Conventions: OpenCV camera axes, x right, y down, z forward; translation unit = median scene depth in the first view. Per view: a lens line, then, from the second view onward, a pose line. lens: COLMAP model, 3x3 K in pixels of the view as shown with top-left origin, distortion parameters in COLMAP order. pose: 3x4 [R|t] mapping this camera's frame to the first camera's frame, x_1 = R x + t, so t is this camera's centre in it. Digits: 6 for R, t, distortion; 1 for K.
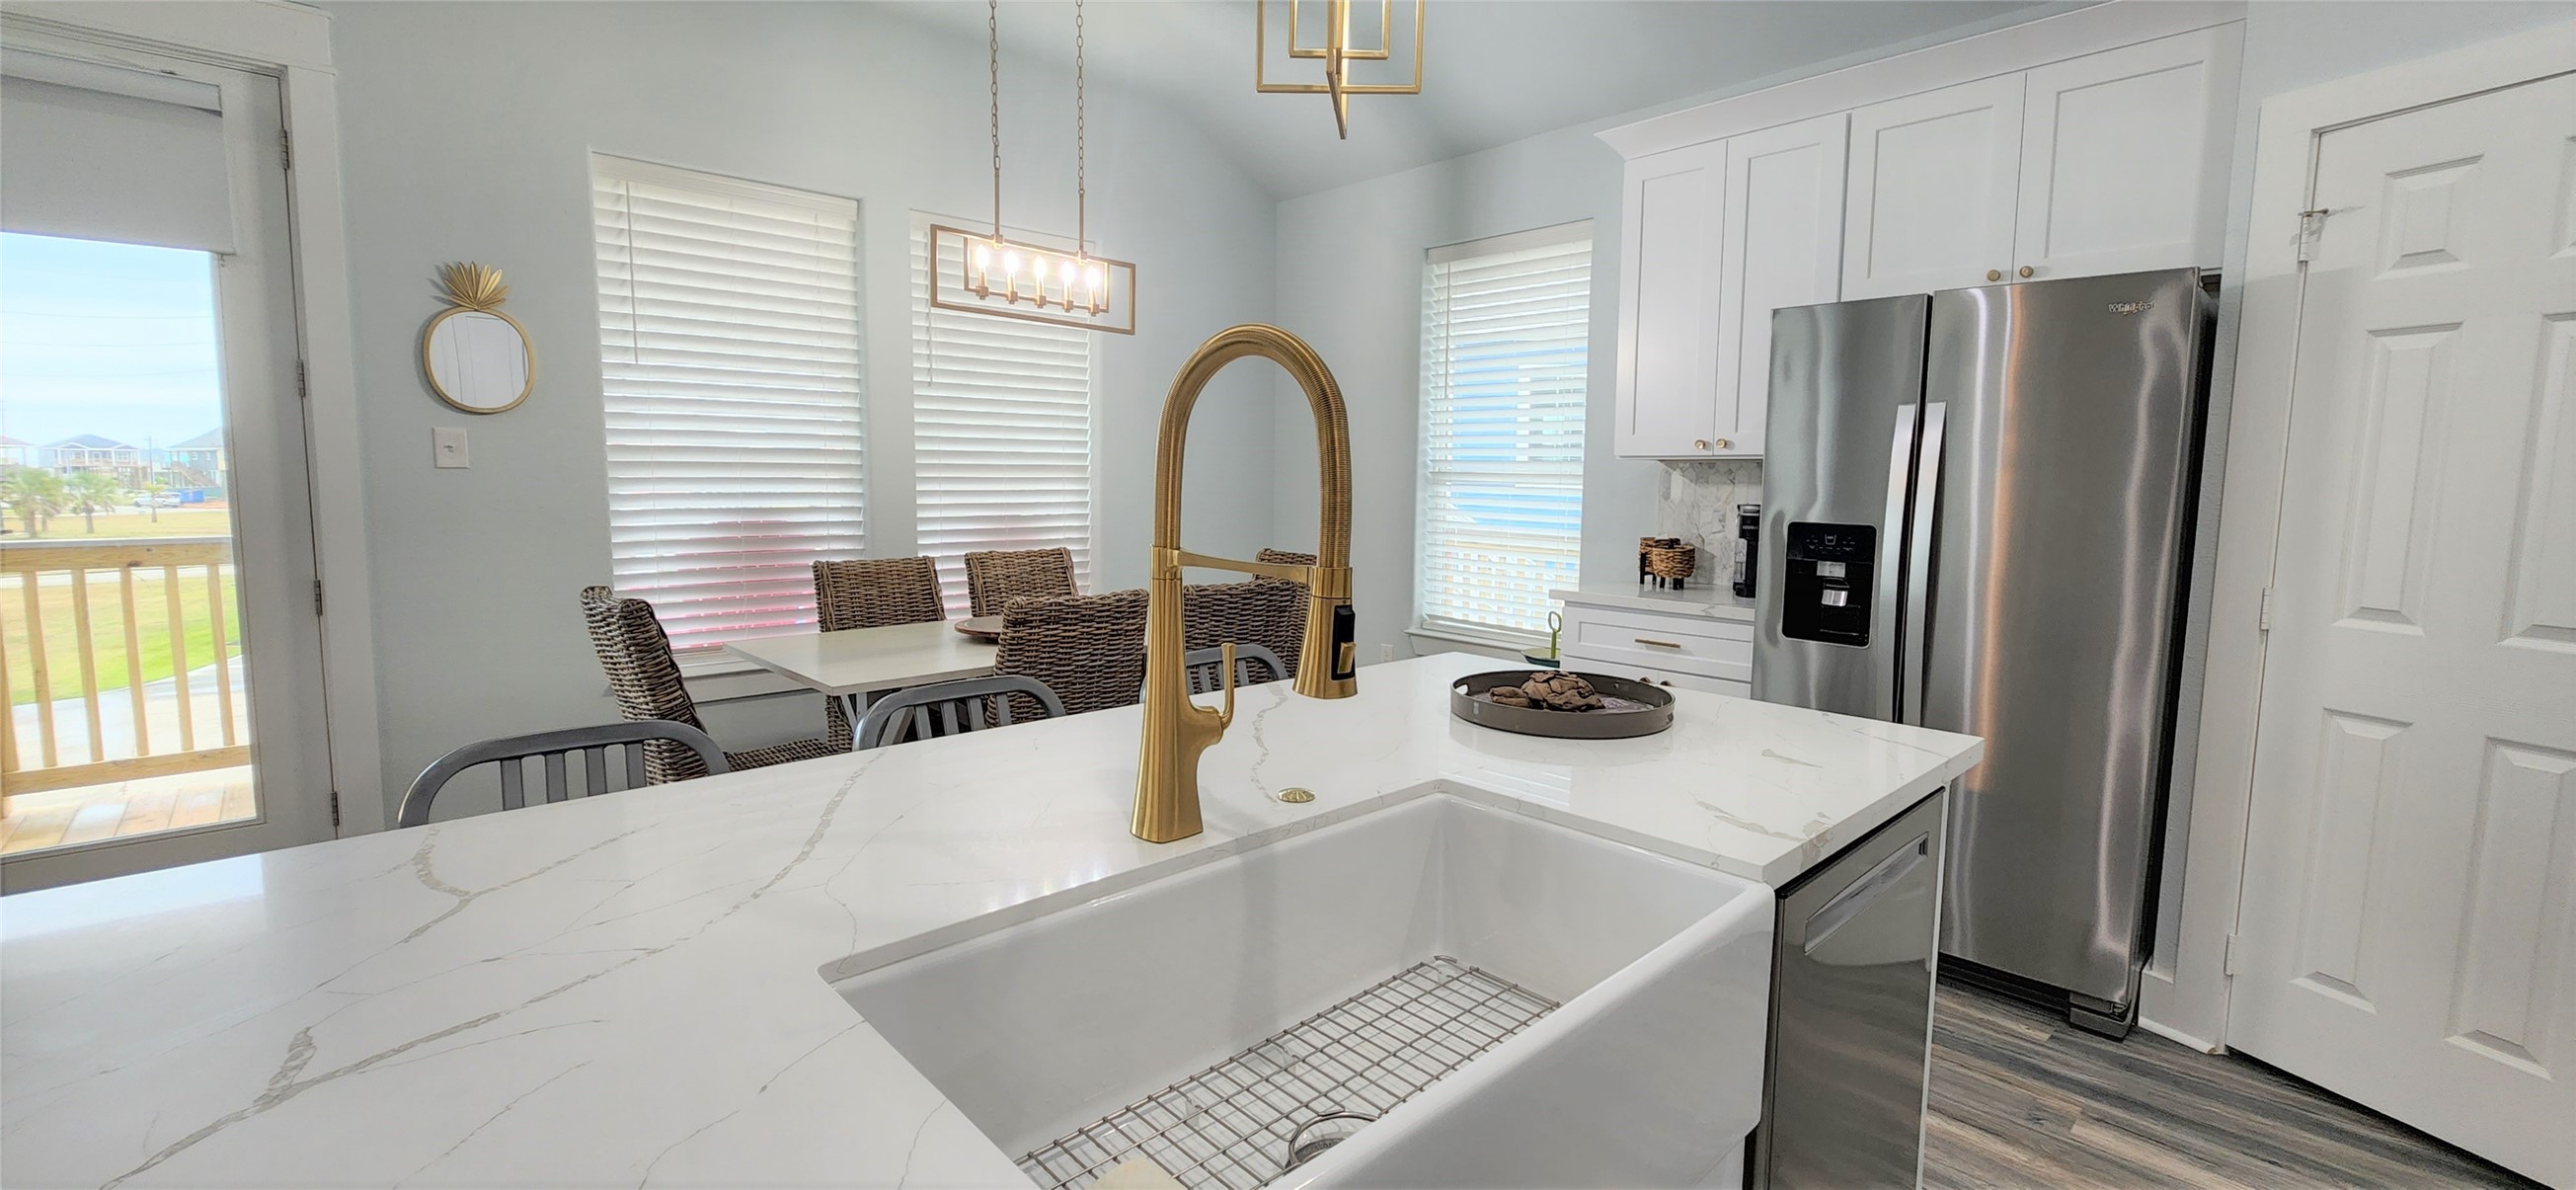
lens RADIAL K [[1047.9, 0, 1304.7], [0, 1047.9, 574.2], [0, 0, 1]] dist [-0.001976, -0.000287]
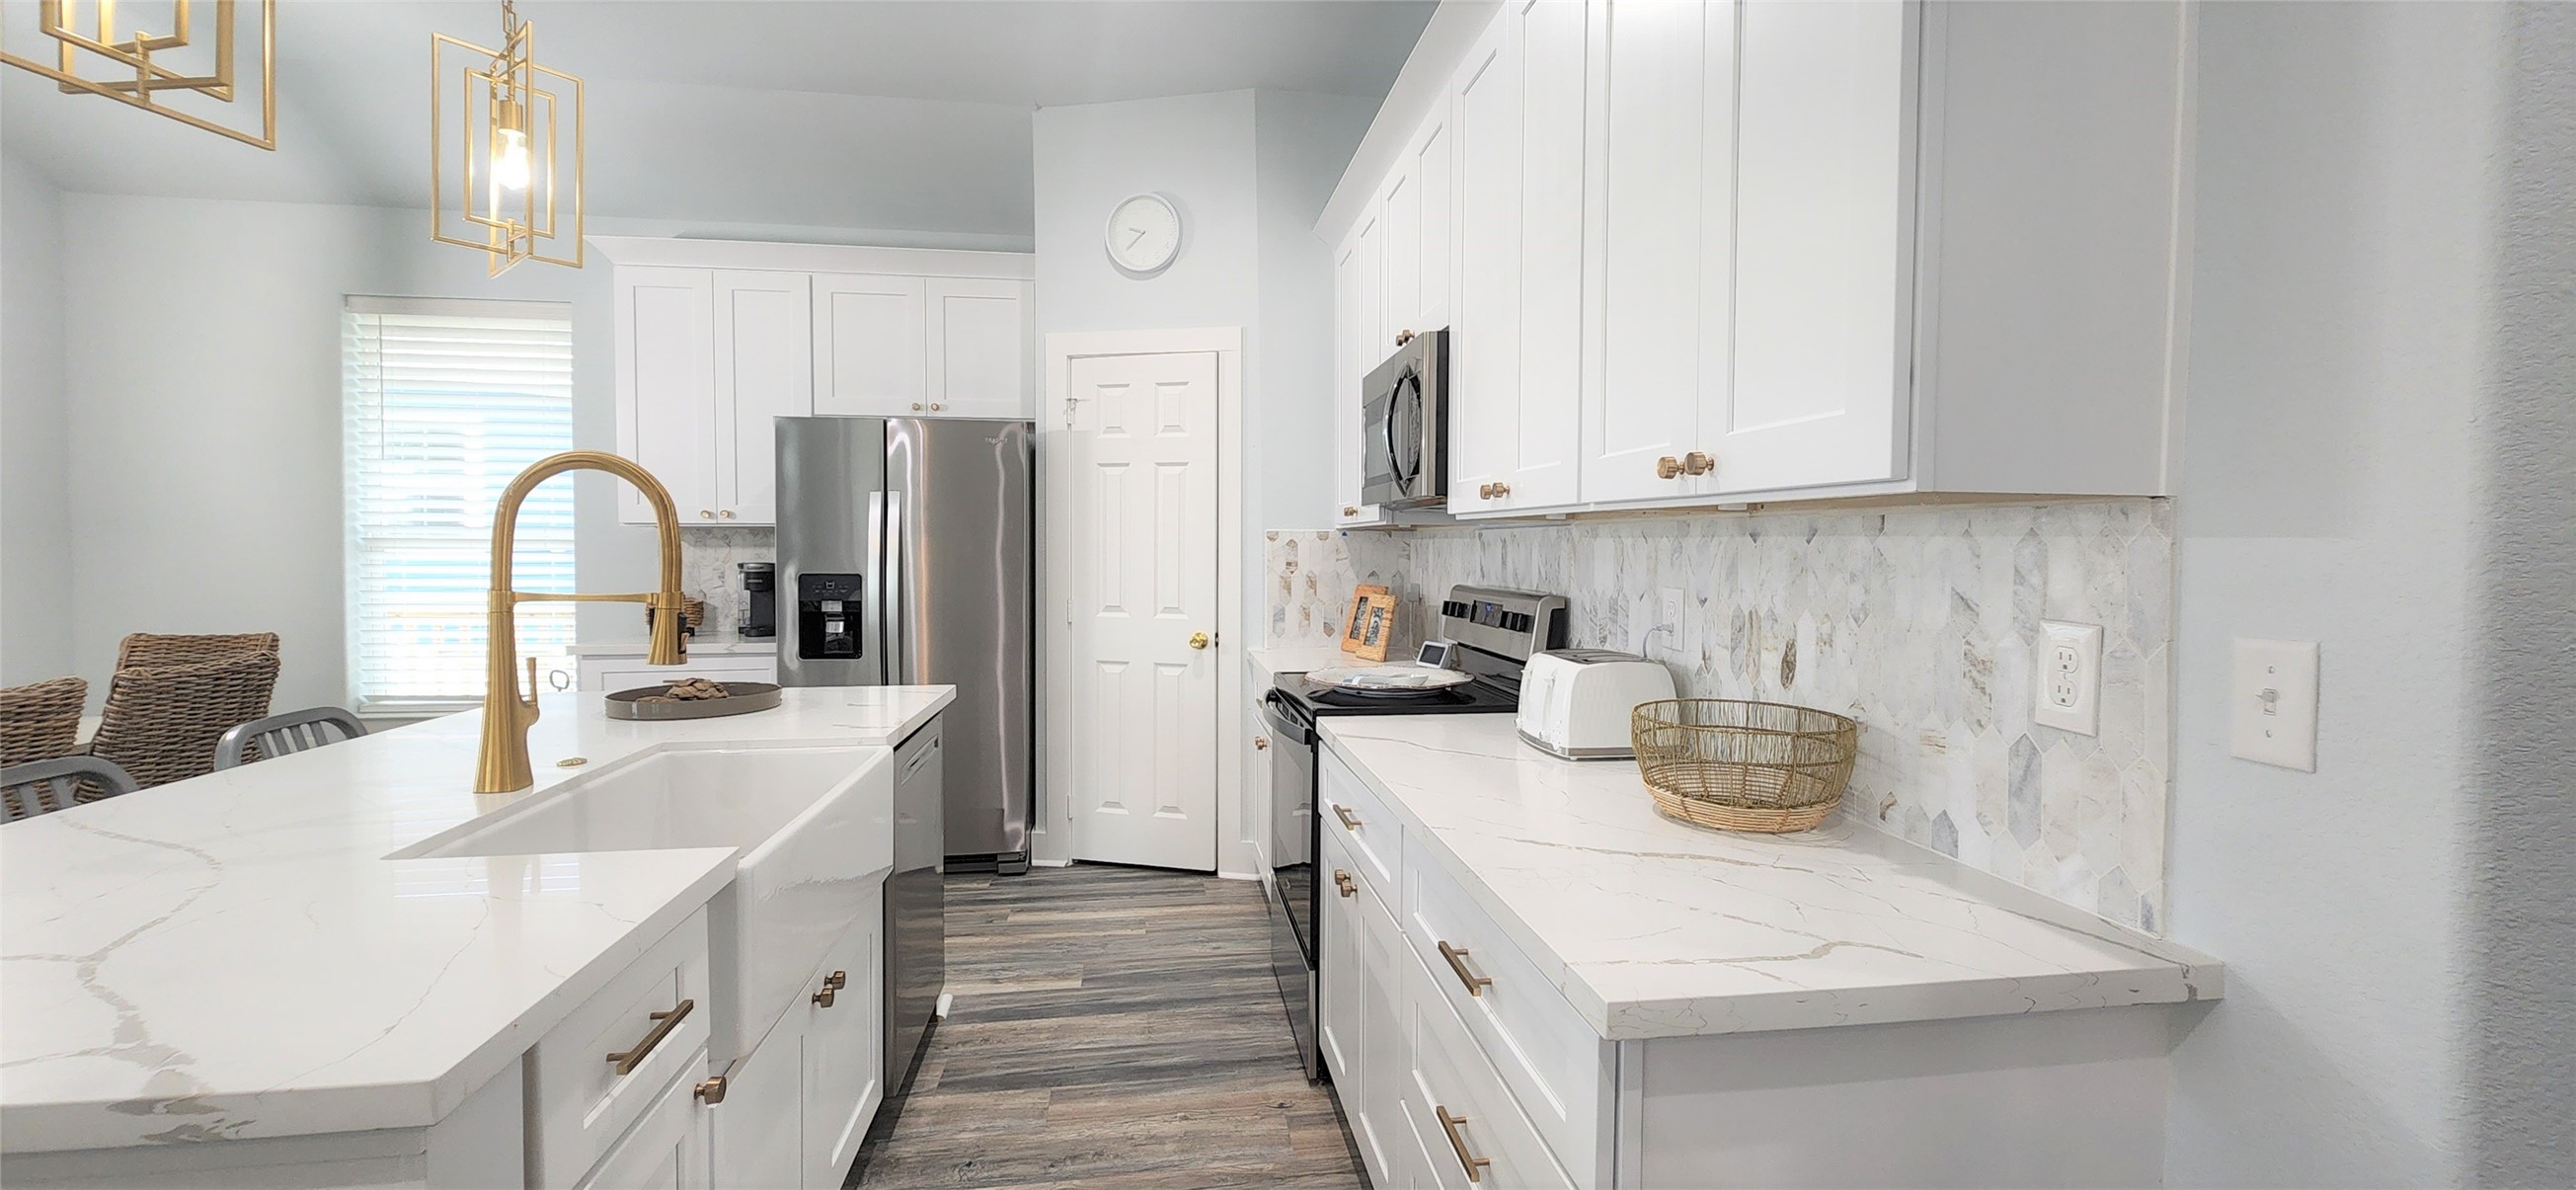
lens RADIAL K [[1047.9, 0, 1302.4], [0, 1047.9, 575.9], [0, 0, 1]] dist [-0.001976, -0.000287]
pose [[0.568740, -0.034245, 0.821804, -0.269723], [0.082939, 0.996428, -0.015877, 0.027412], [-0.818325, 0.077190, 0.569549, -0.292278]]
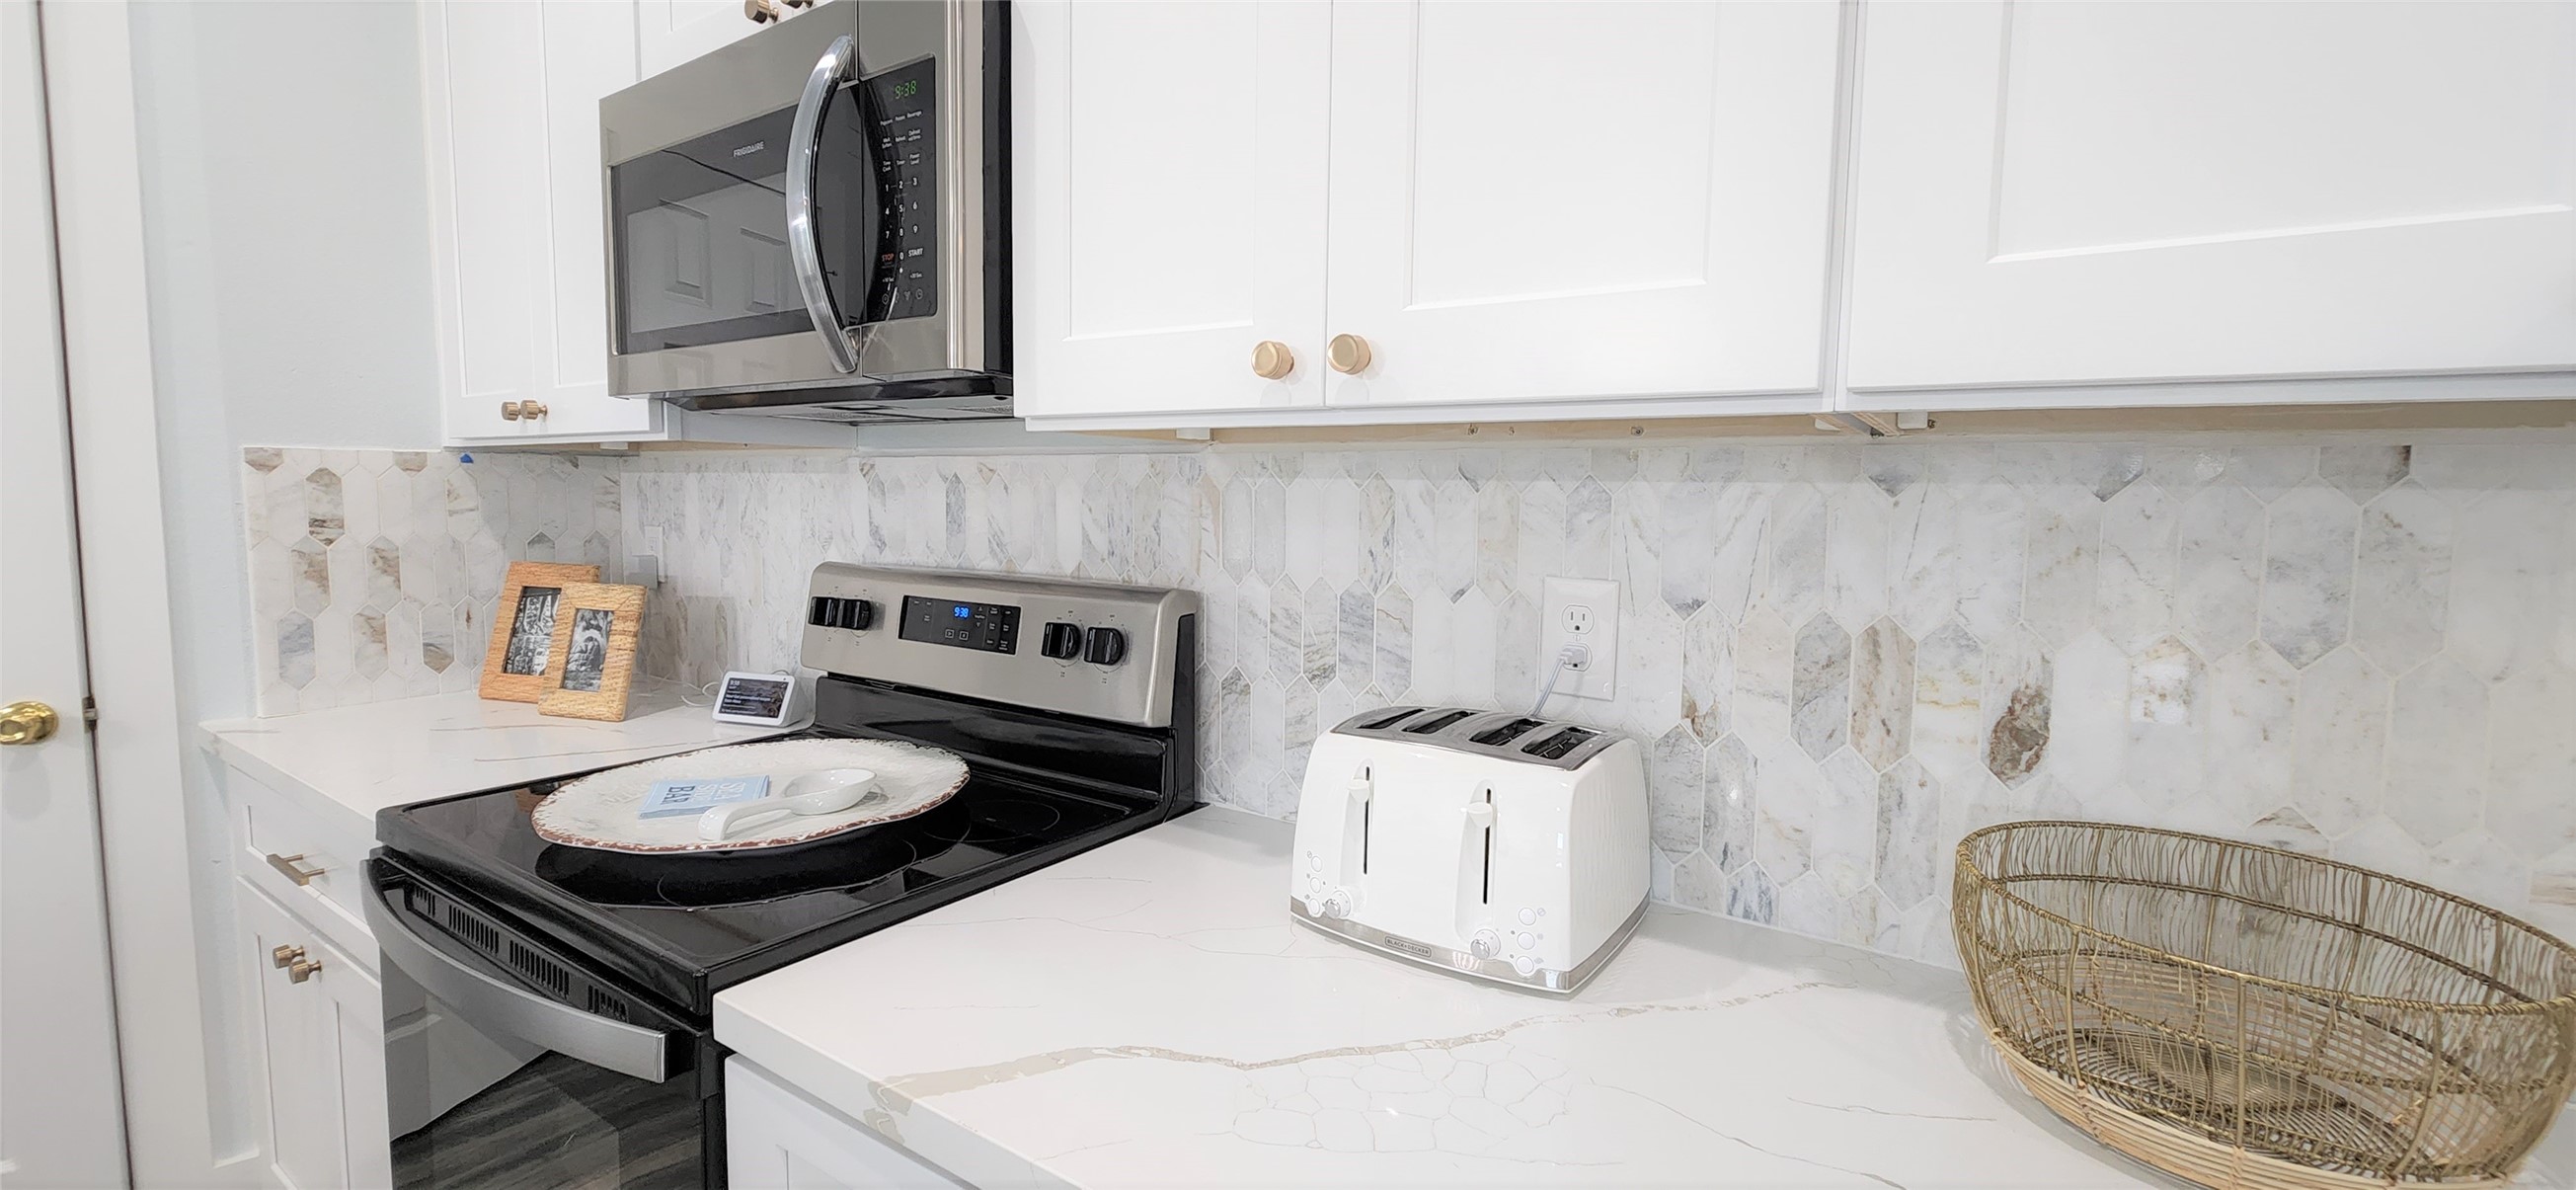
lens RADIAL K [[1047.9, 0, 1309.0], [0, 1047.9, 585.2], [0, 0, 1]] dist [-0.001976, -0.000287]
pose [[-0.227870, -0.101773, 0.968358, 0.117224], [0.078605, 0.989354, 0.122476, -0.004691], [-0.970514, 0.104026, -0.217444, 0.074769]]
